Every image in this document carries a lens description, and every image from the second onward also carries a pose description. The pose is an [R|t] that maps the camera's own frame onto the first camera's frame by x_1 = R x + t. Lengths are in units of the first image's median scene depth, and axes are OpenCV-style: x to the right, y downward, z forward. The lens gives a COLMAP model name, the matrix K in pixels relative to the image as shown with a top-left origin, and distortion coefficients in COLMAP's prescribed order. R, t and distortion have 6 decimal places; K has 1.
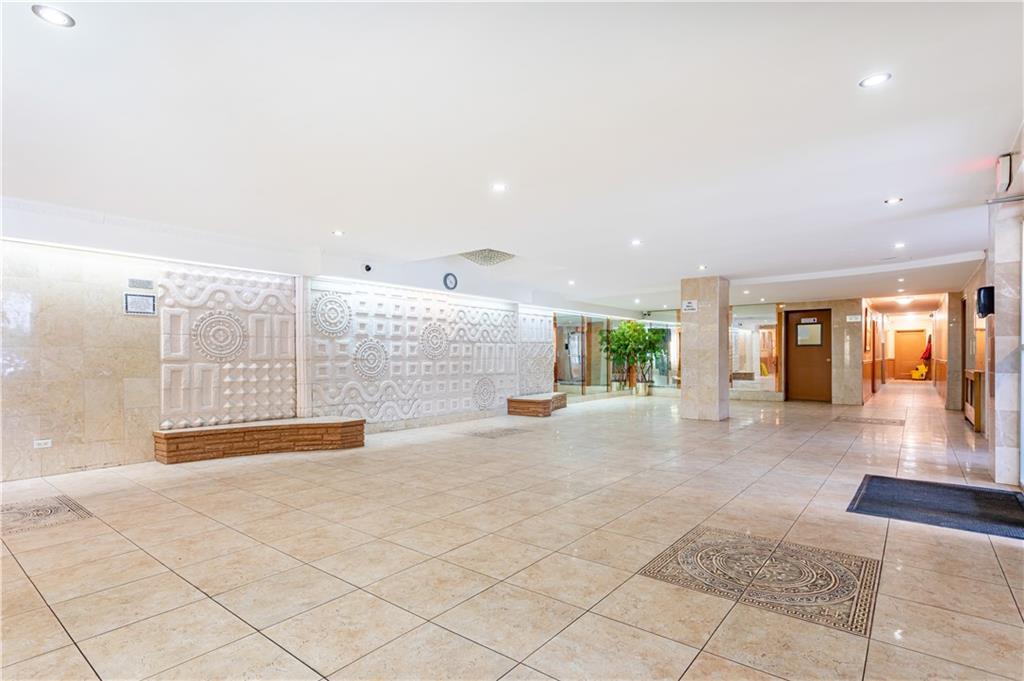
lens RADIAL K [[497.3, 0, 504.2], [0, 497.3, 360.1], [0, 0, 1]] dist [-0.001510, 0.003789]
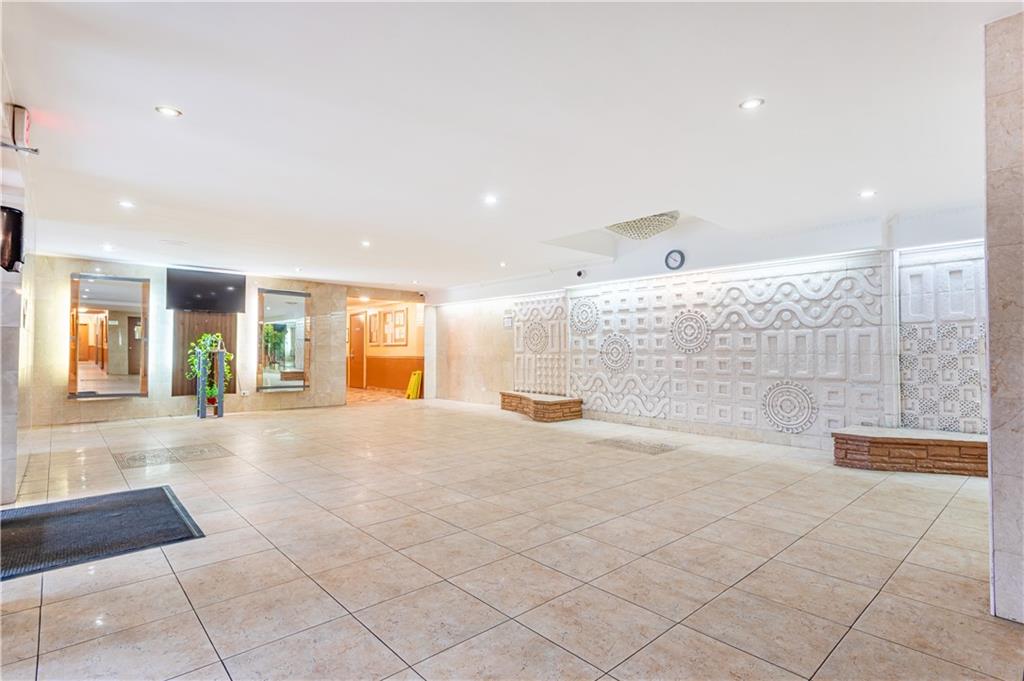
lens RADIAL K [[497.3, 0, 514.5], [0, 497.3, 341.1], [0, 0, 1]] dist [-0.001510, 0.003789]
pose [[-0.130779, -0.011874, -0.991340, 0.832867], [-0.000229, 0.999929, -0.011947, -0.014344], [0.991412, -0.001335, -0.130772, 0.939903]]
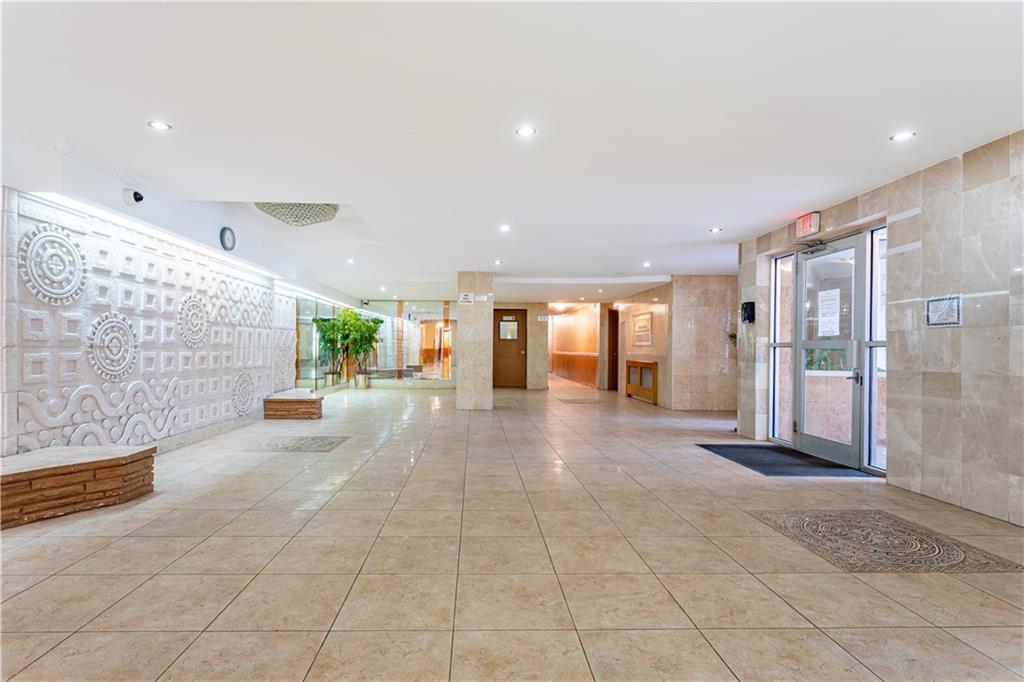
lens RADIAL K [[497.3, 0, 477.2], [0, 497.3, 351.2], [0, 0, 1]] dist [-0.001510, 0.003789]
pose [[0.768039, 0.008105, 0.640351, -0.321734], [-0.008676, 0.999960, -0.002252, 0.001444], [-0.640344, -0.003826, 0.768079, 0.250868]]
